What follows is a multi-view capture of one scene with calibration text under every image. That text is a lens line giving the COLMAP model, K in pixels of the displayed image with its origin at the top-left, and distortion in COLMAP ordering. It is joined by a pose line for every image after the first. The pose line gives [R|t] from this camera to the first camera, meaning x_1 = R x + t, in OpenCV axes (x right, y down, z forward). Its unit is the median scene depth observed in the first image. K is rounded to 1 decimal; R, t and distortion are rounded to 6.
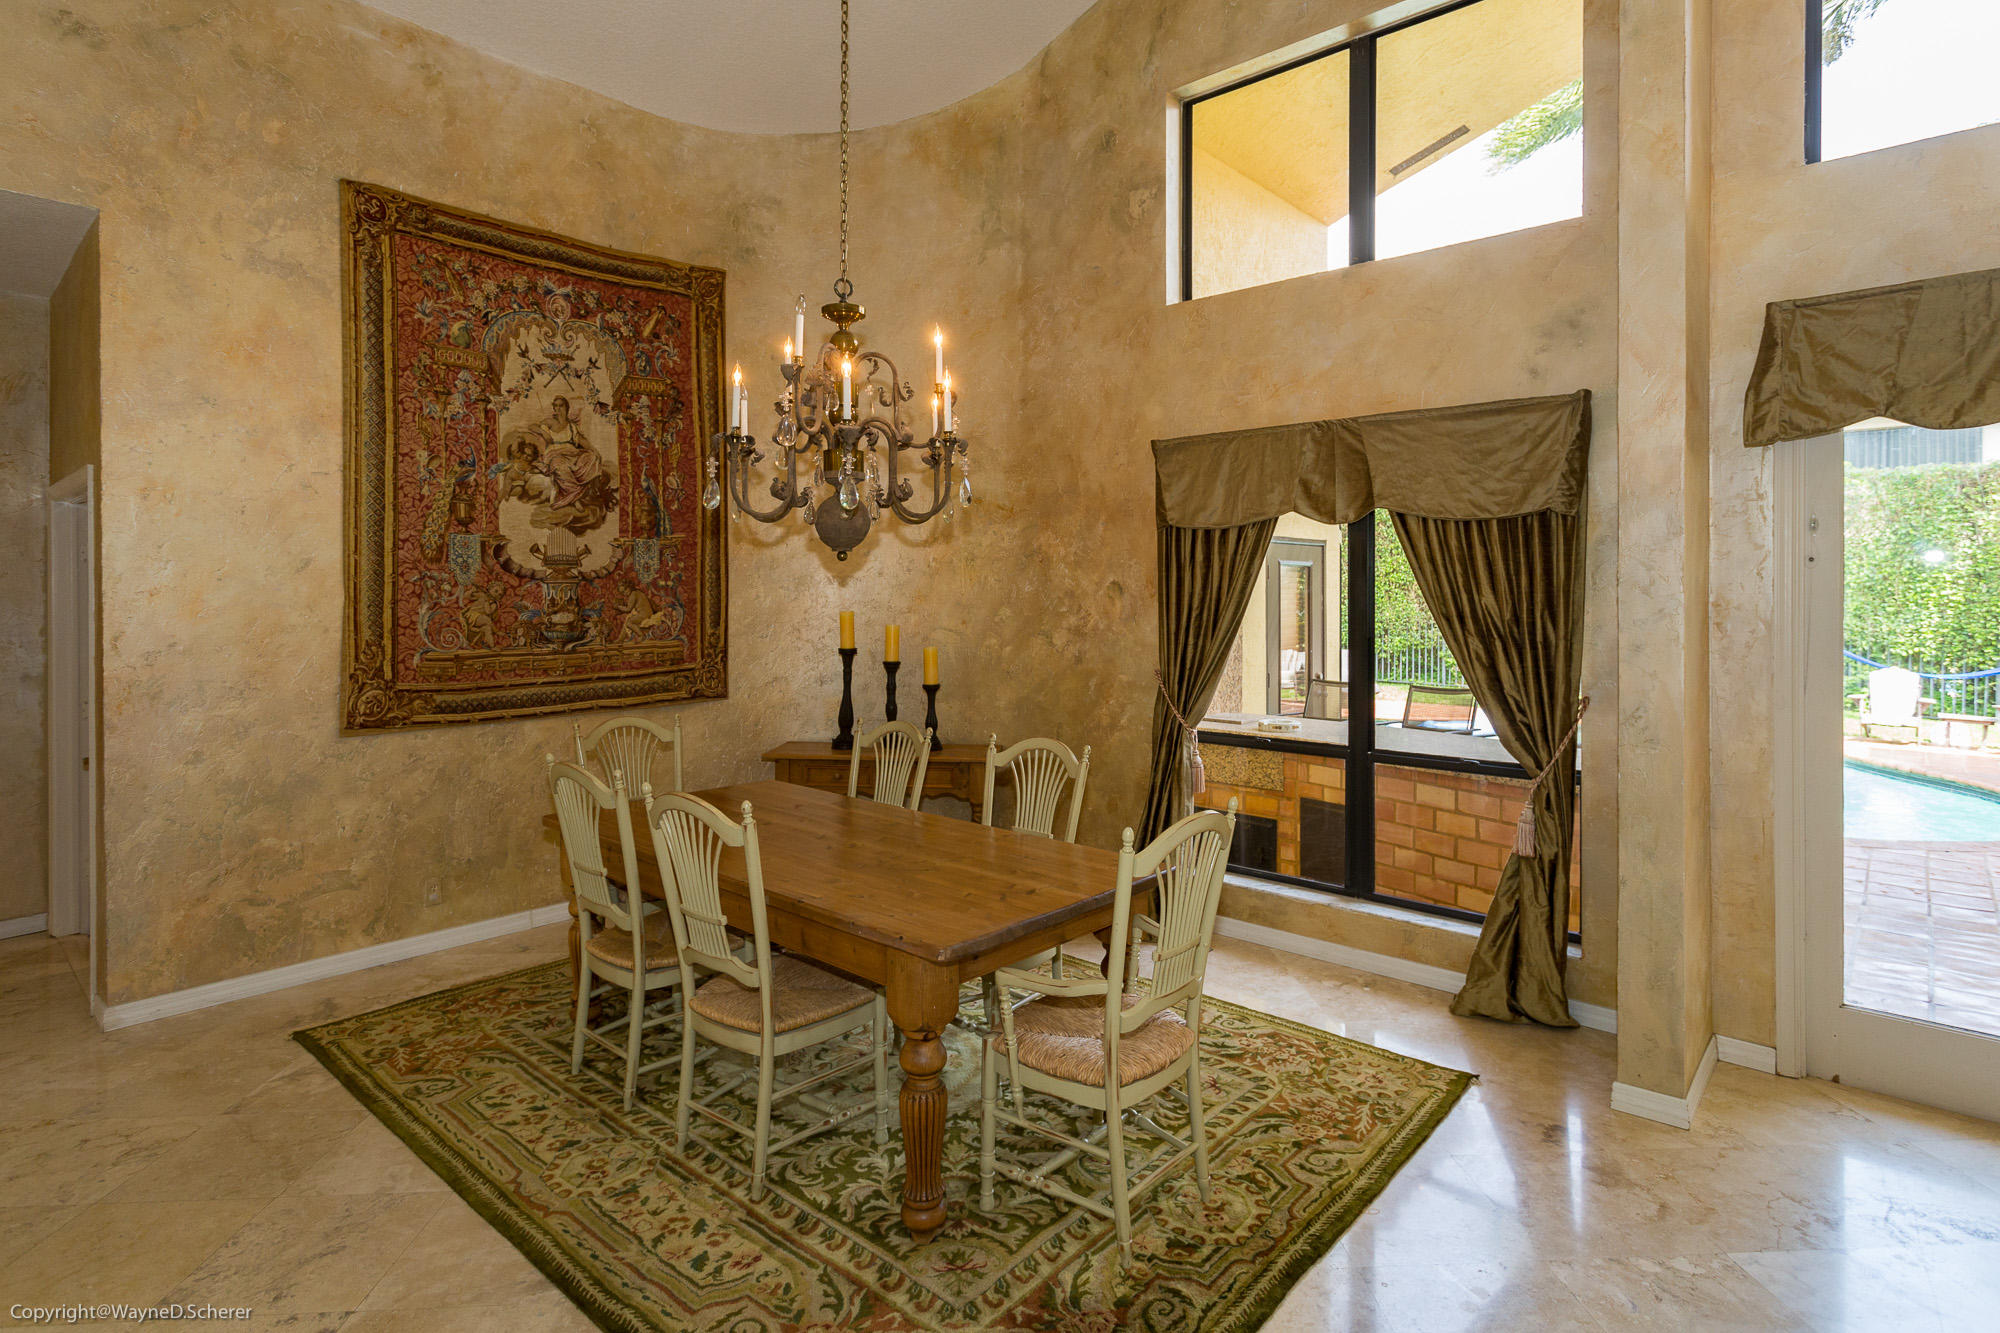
lens RADIAL K [[1046.9, 0, 998.9], [0, 1046.9, 603.2], [0, 0, 1]] dist [-0.005998, 0.001635]
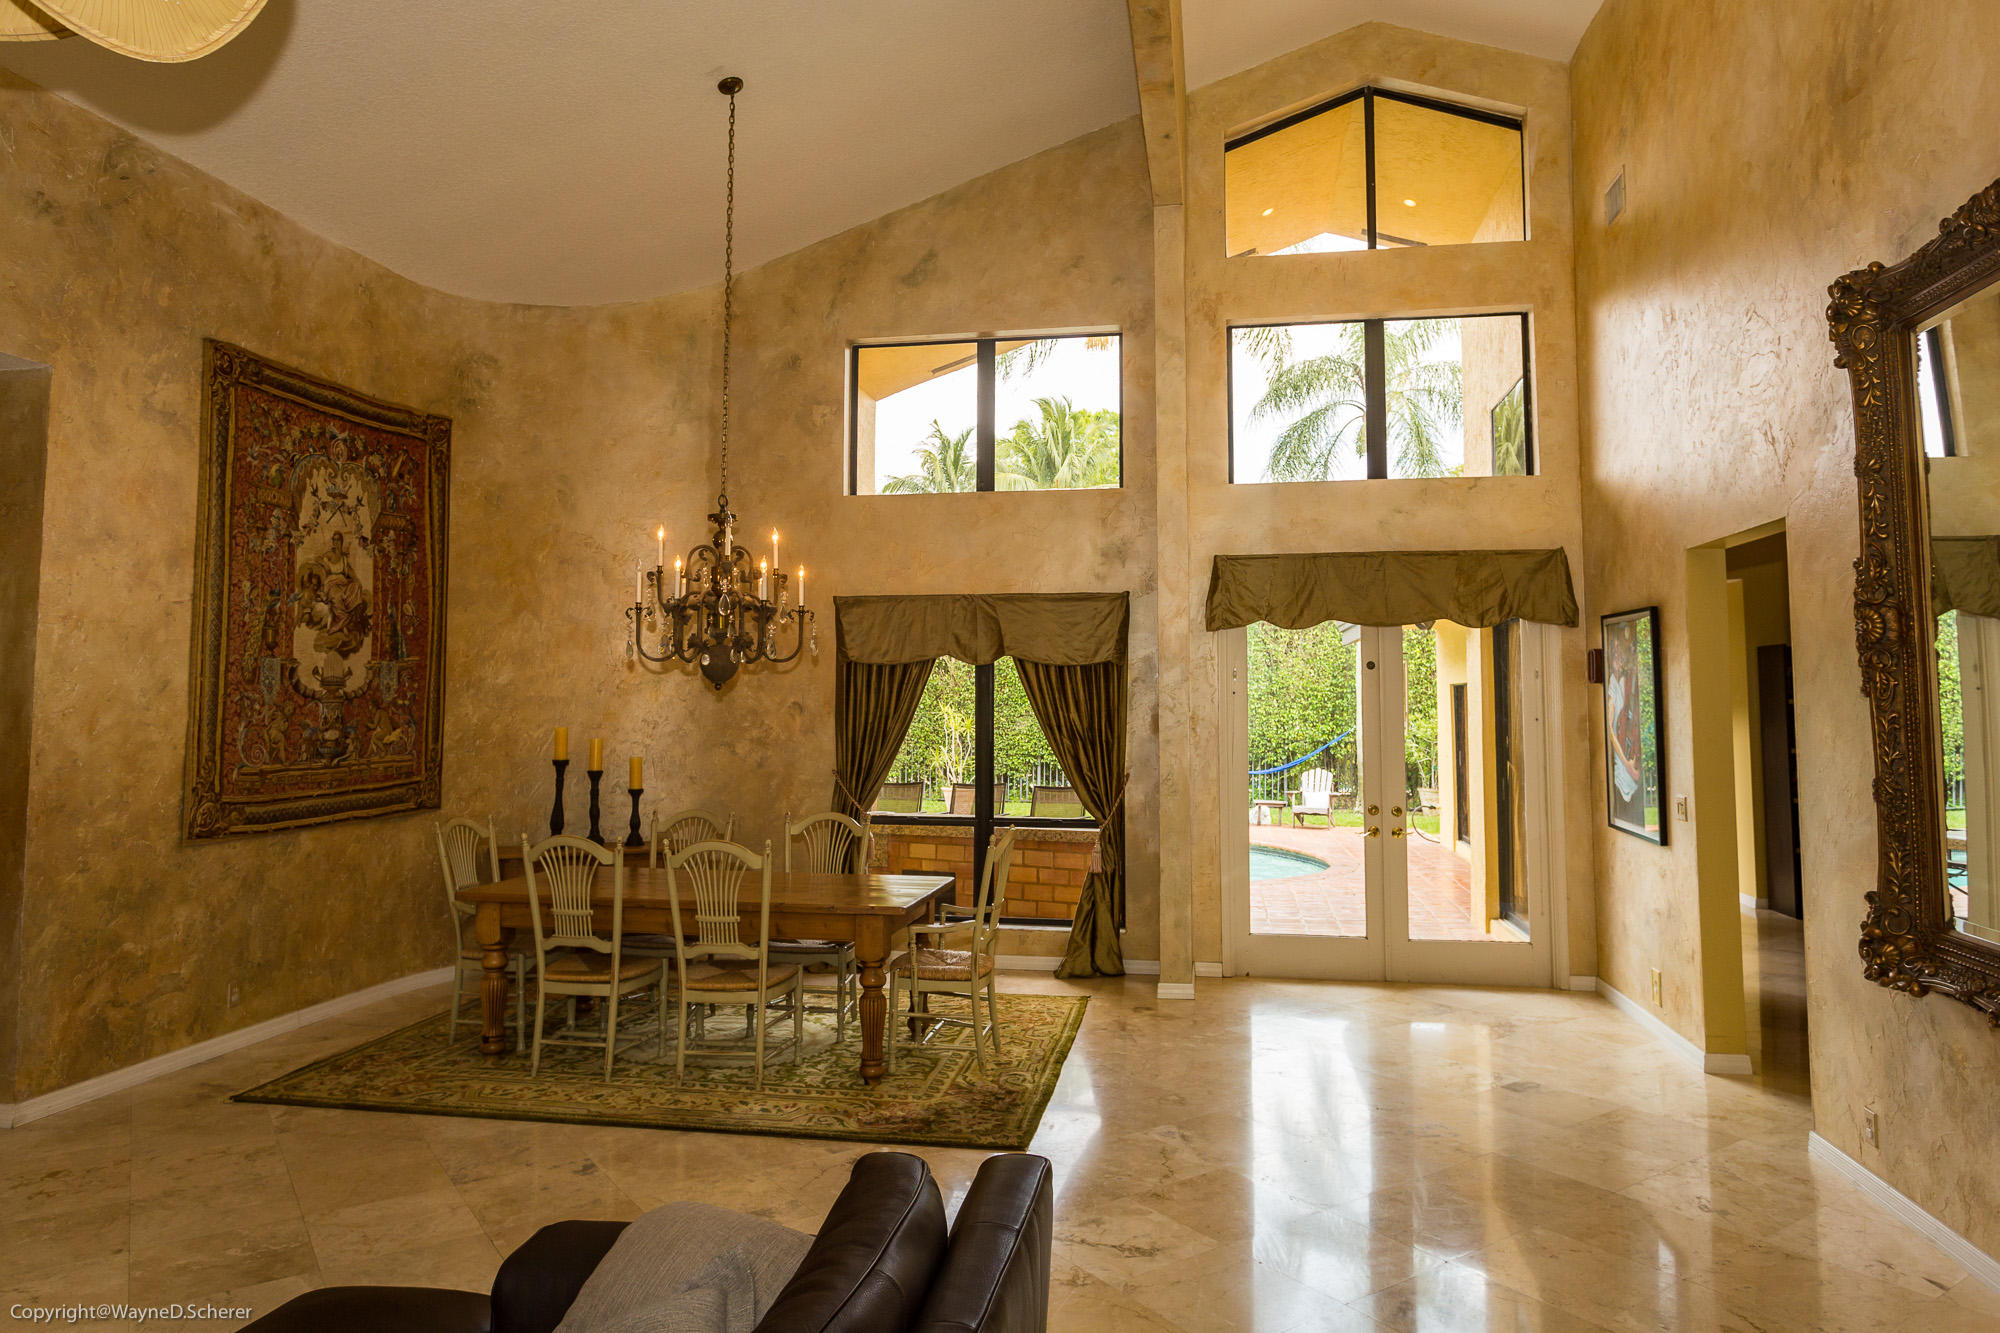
lens RADIAL K [[1309.4, 0, 1004.5], [0, 1309.4, 633.5], [0, 0, 1]] dist [-0.002685, -0.030307]
pose [[0.847675, 0.029433, 0.529699, -0.581211], [0.004961, 0.997976, -0.063393, -0.001506], [-0.530493, 0.056364, 0.845813, -0.547960]]
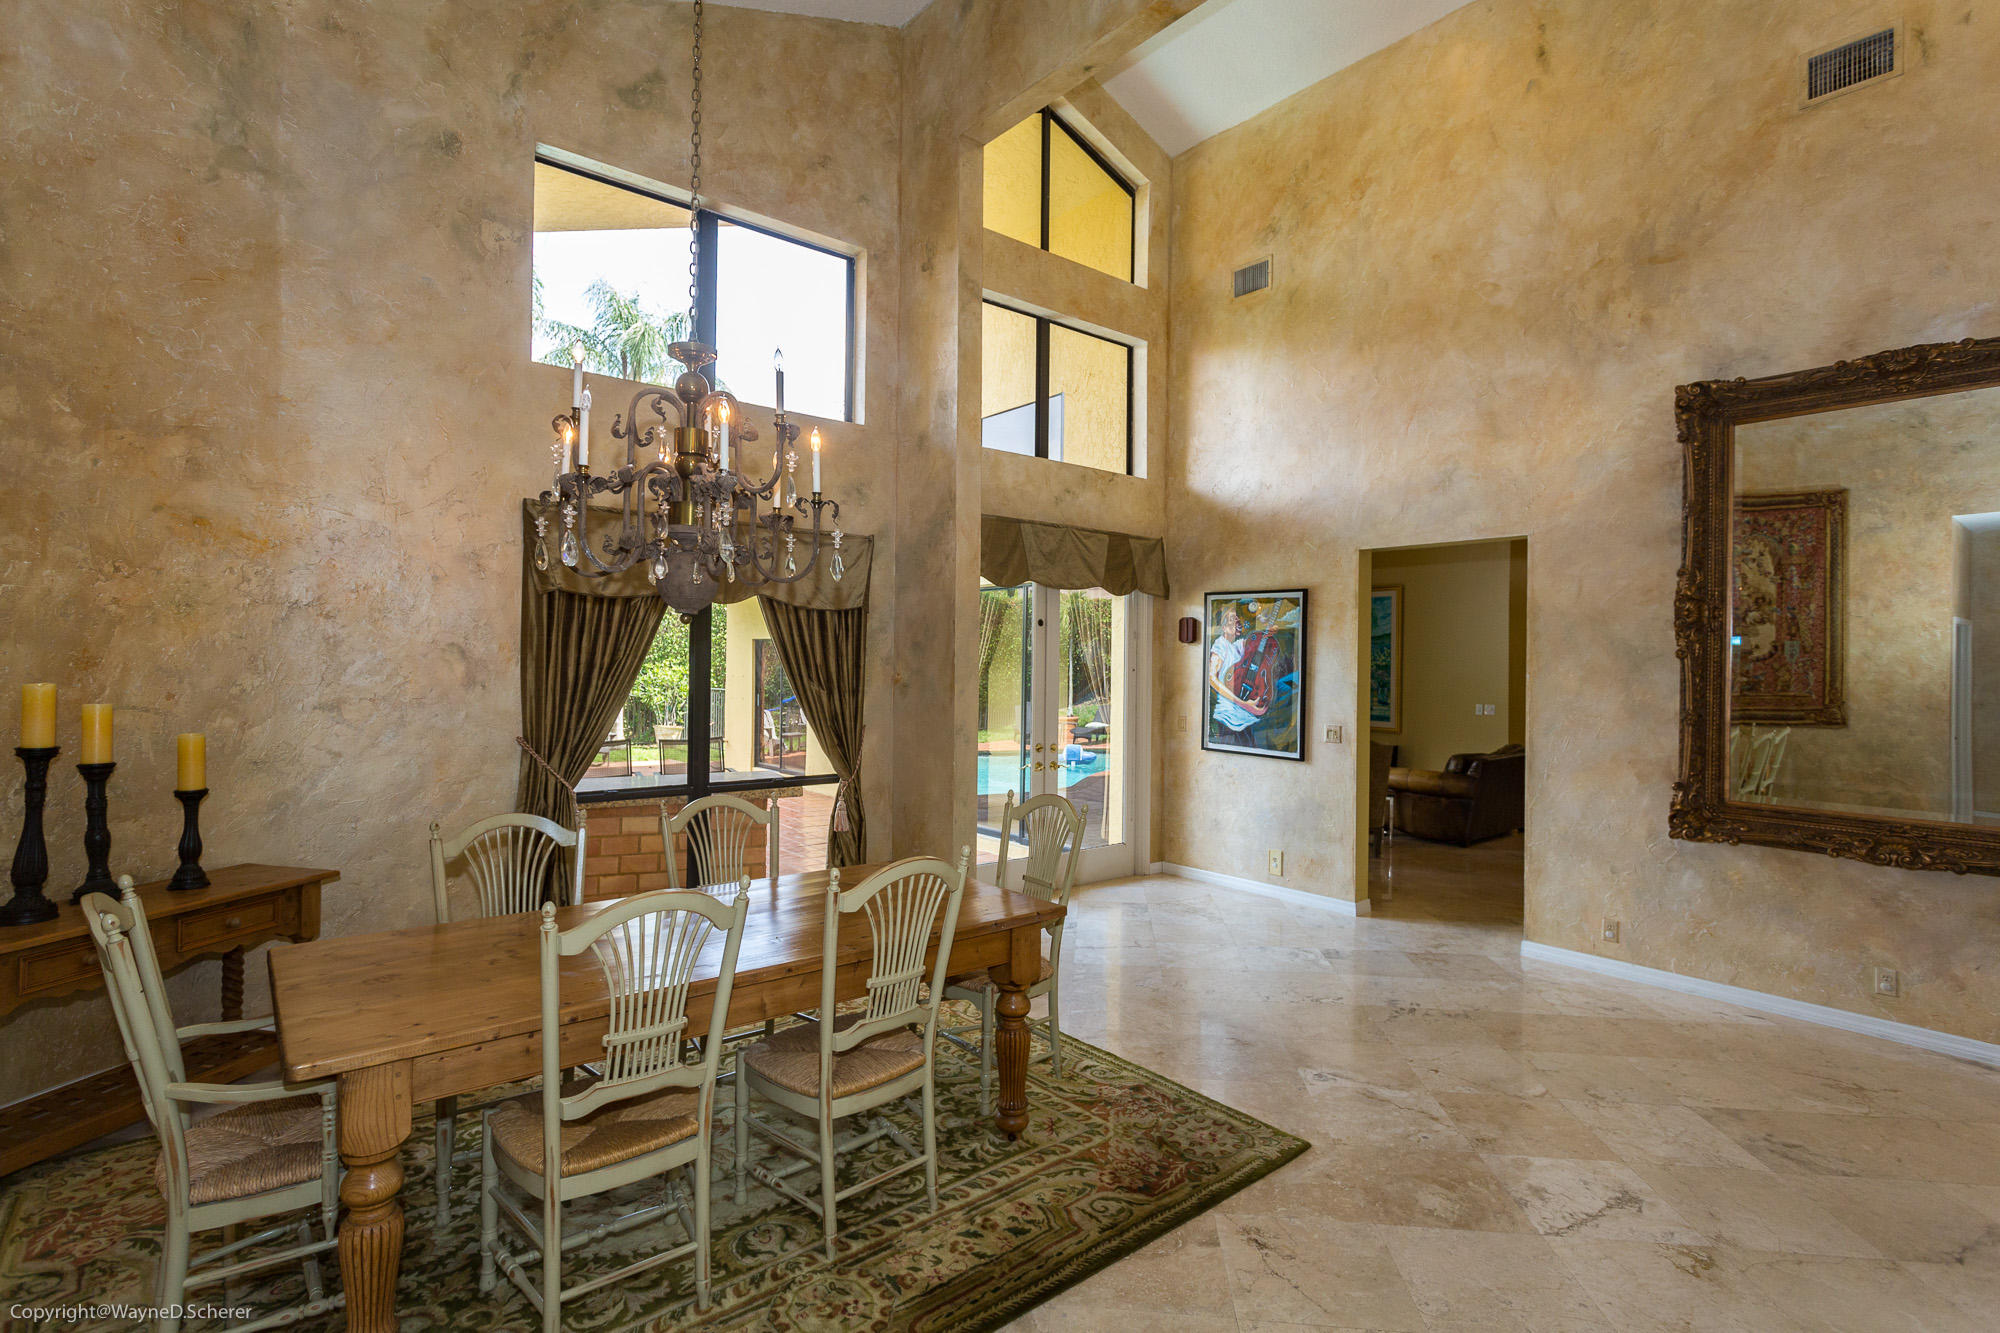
lens RADIAL K [[980.9, 0, 1048.7], [0, 980.9, 659.8], [0, 0, 1]] dist [0.015227, 0.000057]
pose [[0.119415, -0.001566, 0.992843, -0.734274], [-0.002167, 0.999996, 0.001838, -0.010279], [-0.992842, -0.002371, 0.119411, 0.438892]]
